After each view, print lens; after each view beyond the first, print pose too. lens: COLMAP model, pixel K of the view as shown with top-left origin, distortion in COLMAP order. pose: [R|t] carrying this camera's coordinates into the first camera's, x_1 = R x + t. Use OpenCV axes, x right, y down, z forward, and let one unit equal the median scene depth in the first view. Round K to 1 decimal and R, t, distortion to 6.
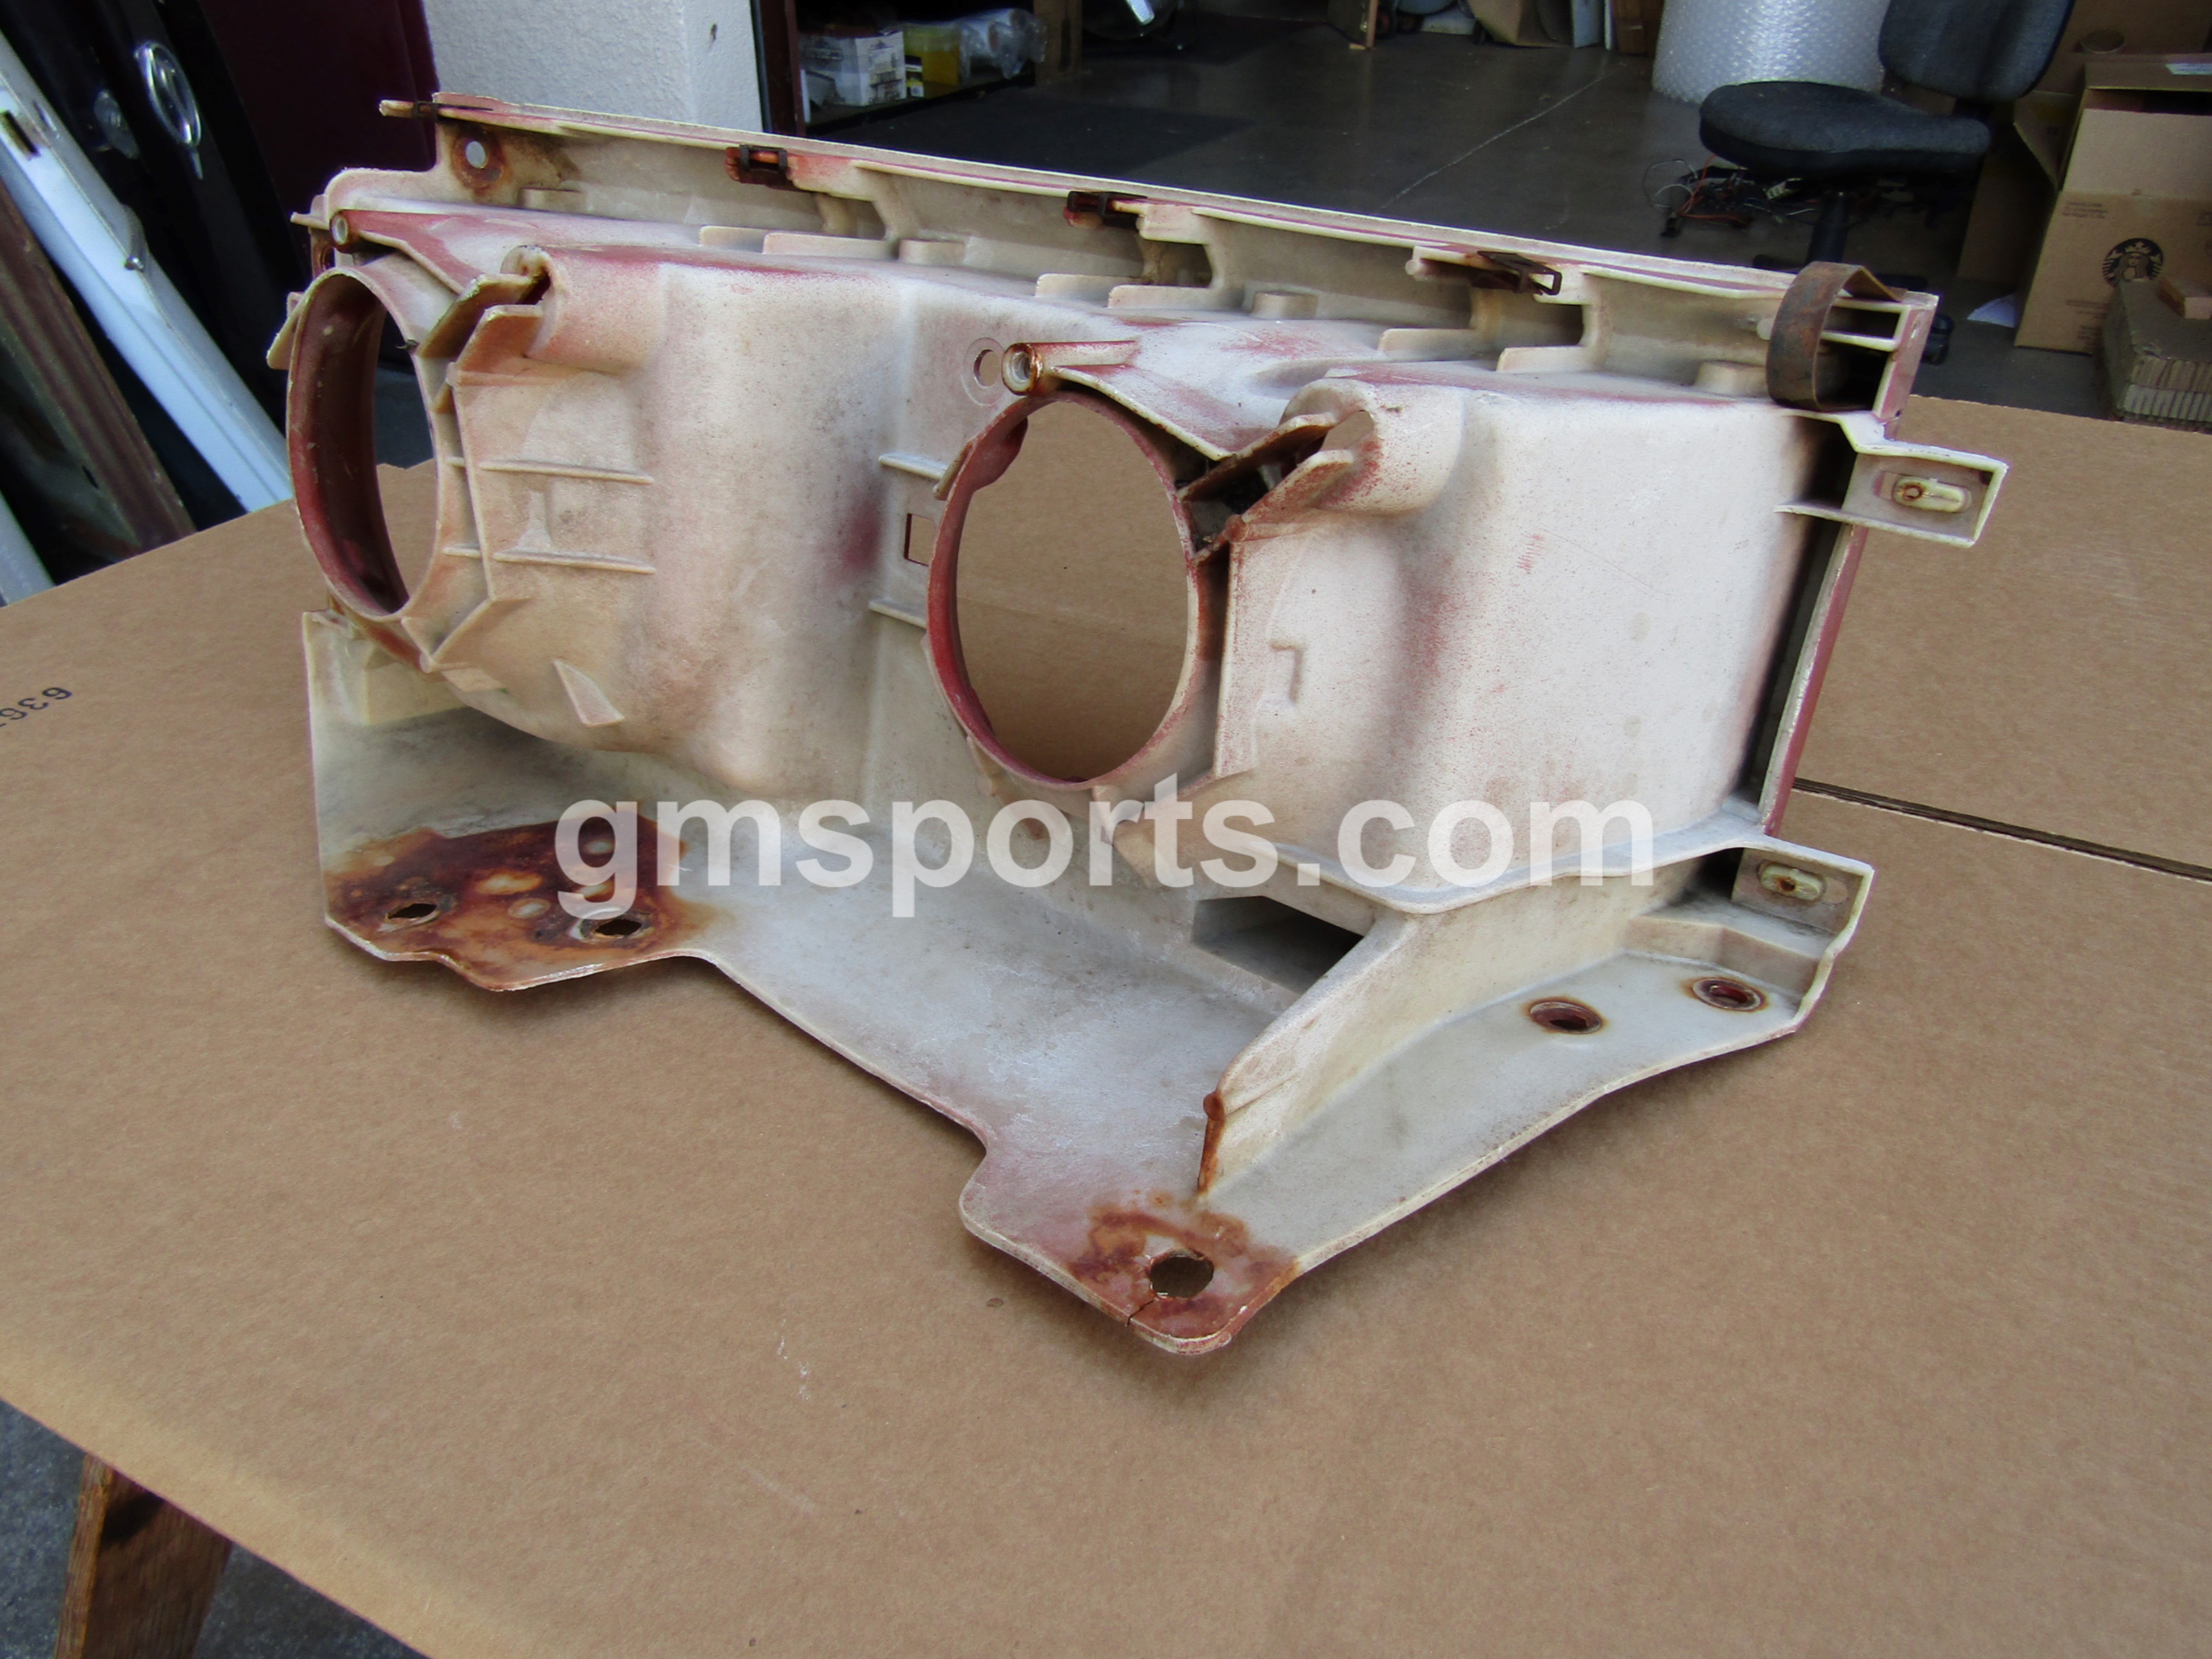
lens RADIAL K [[1585.4, 0, 1106.0], [0, 1585.4, 829.5], [0, 0, 1]] dist [0.004226, -0.003397]
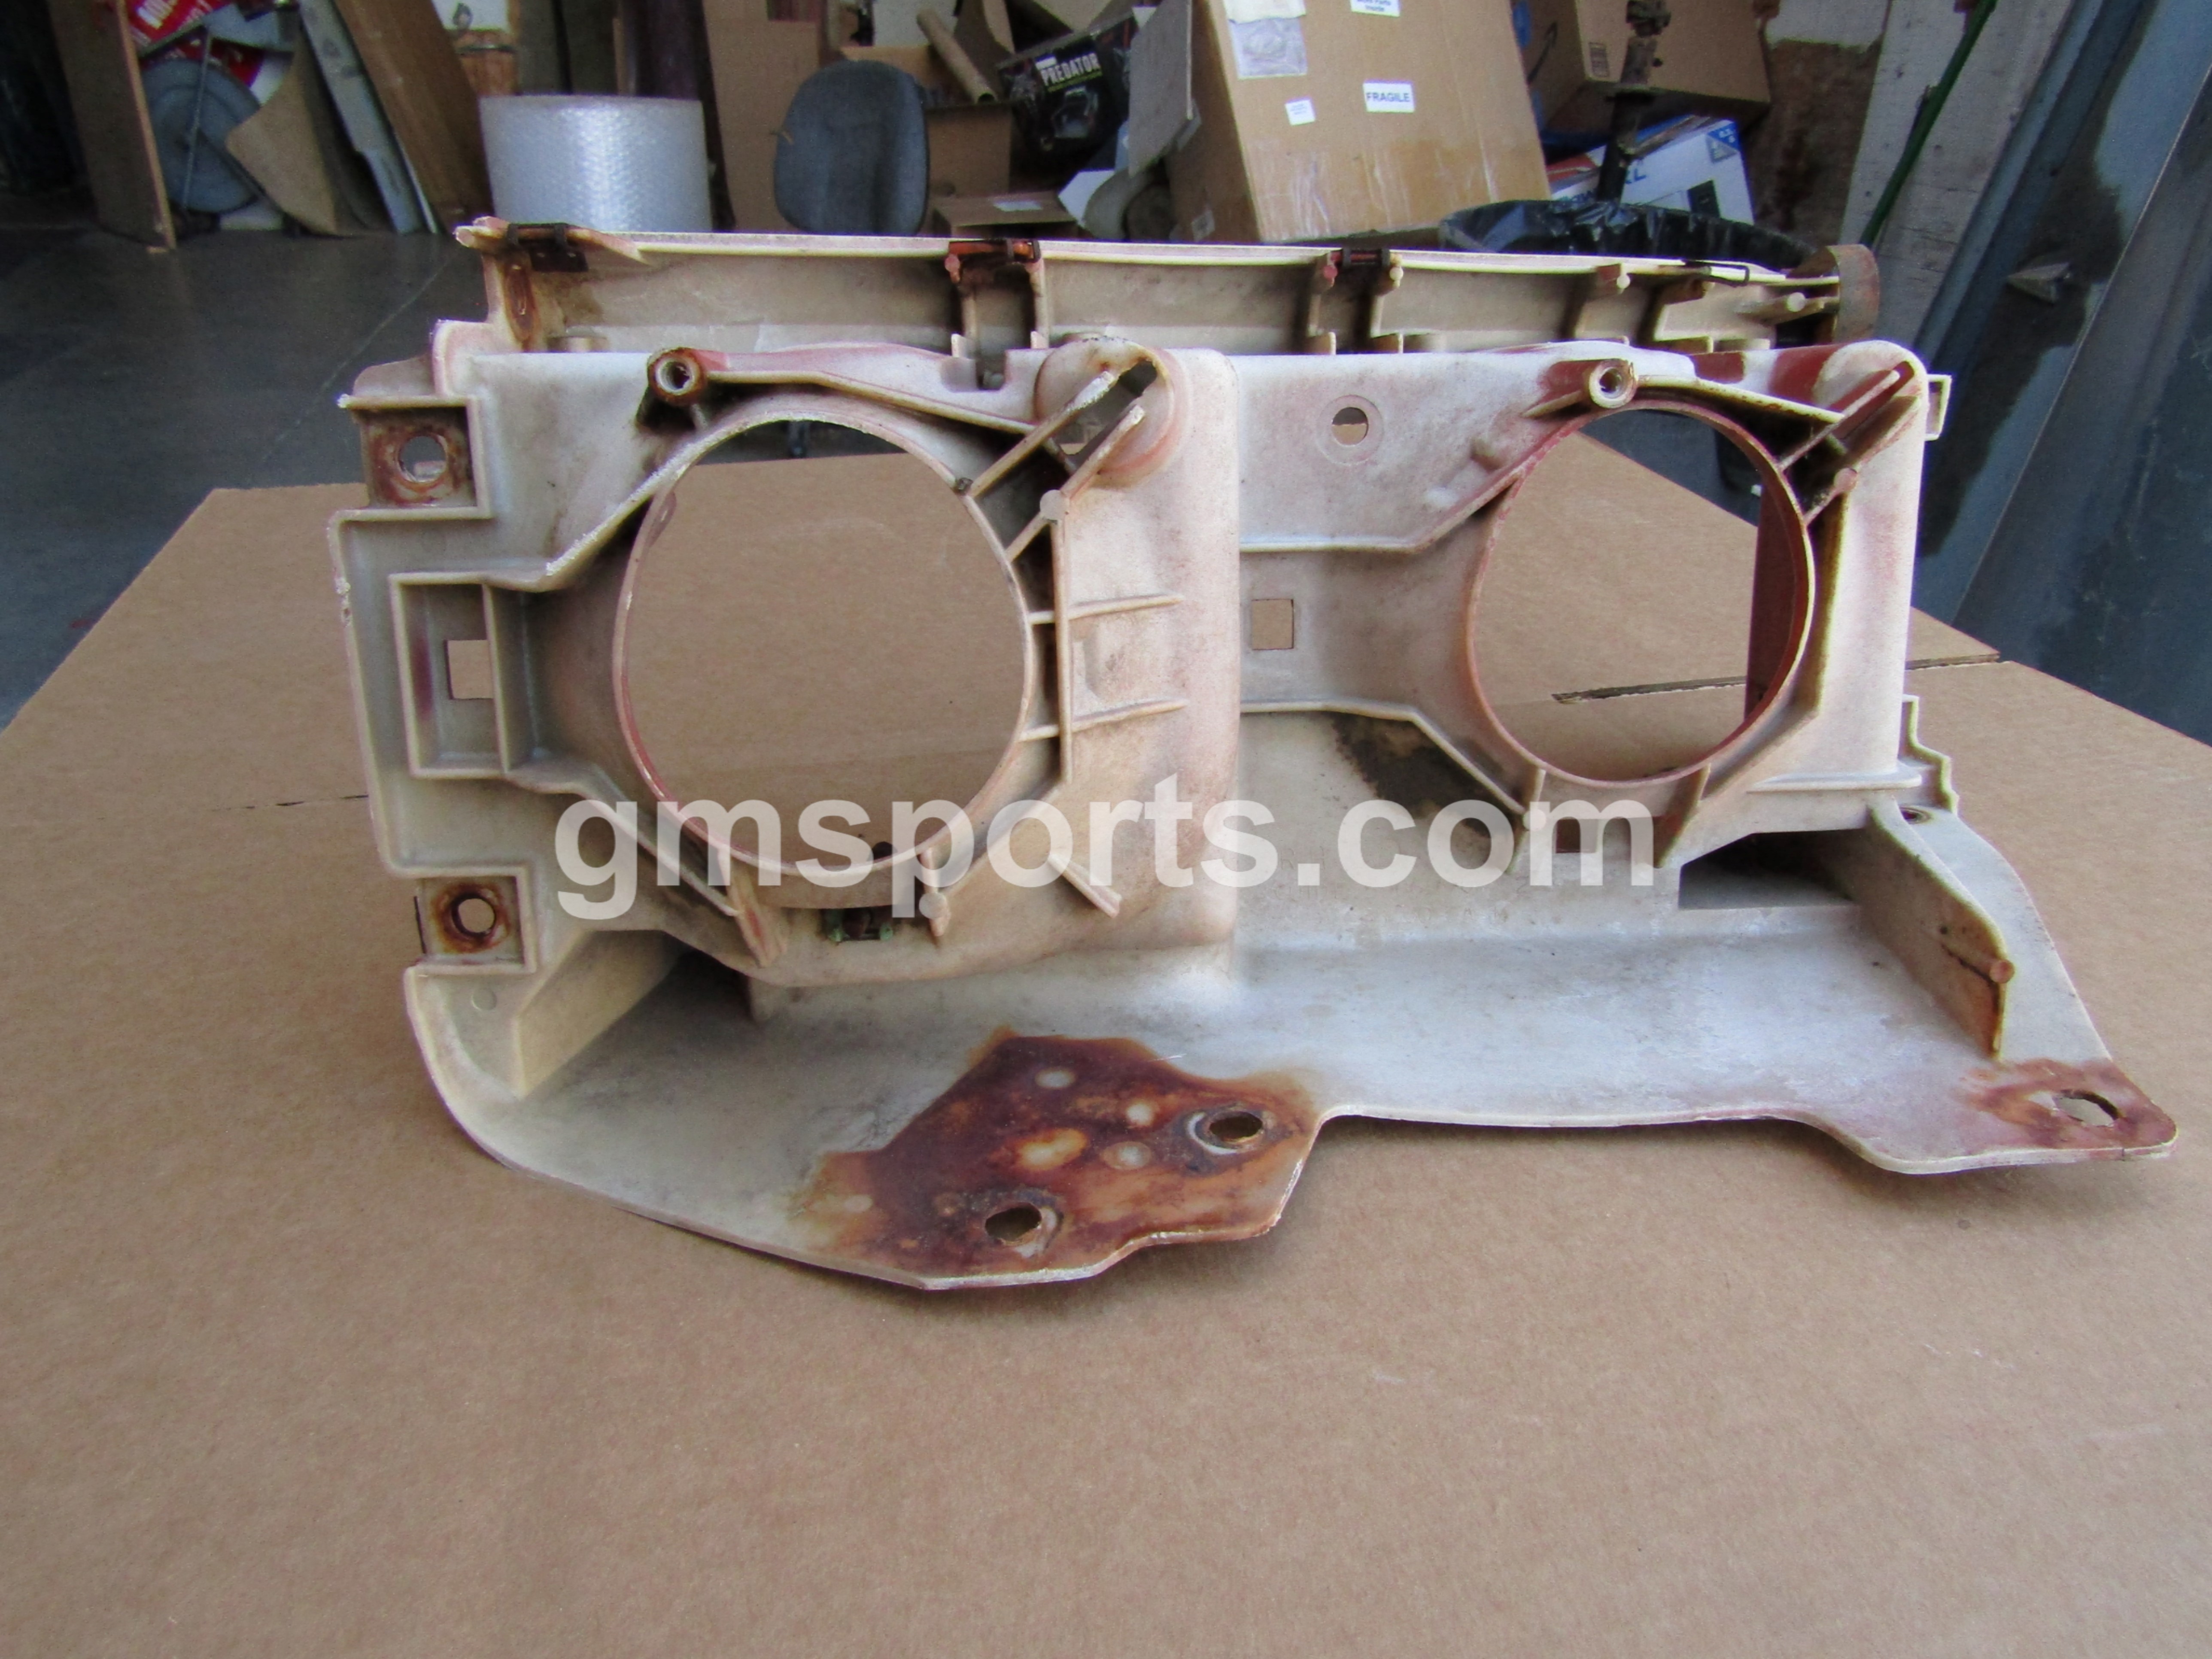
lens RADIAL K [[1585.4, 0, 1106.0], [0, 1585.4, 829.5], [0, 0, 1]] dist [0.004226, -0.003397]
pose [[0.750629, -0.290901, 0.593239, -0.838125], [0.348327, 0.937184, 0.018818, -0.129357], [-0.561448, 0.192516, 0.804807, 0.347570]]
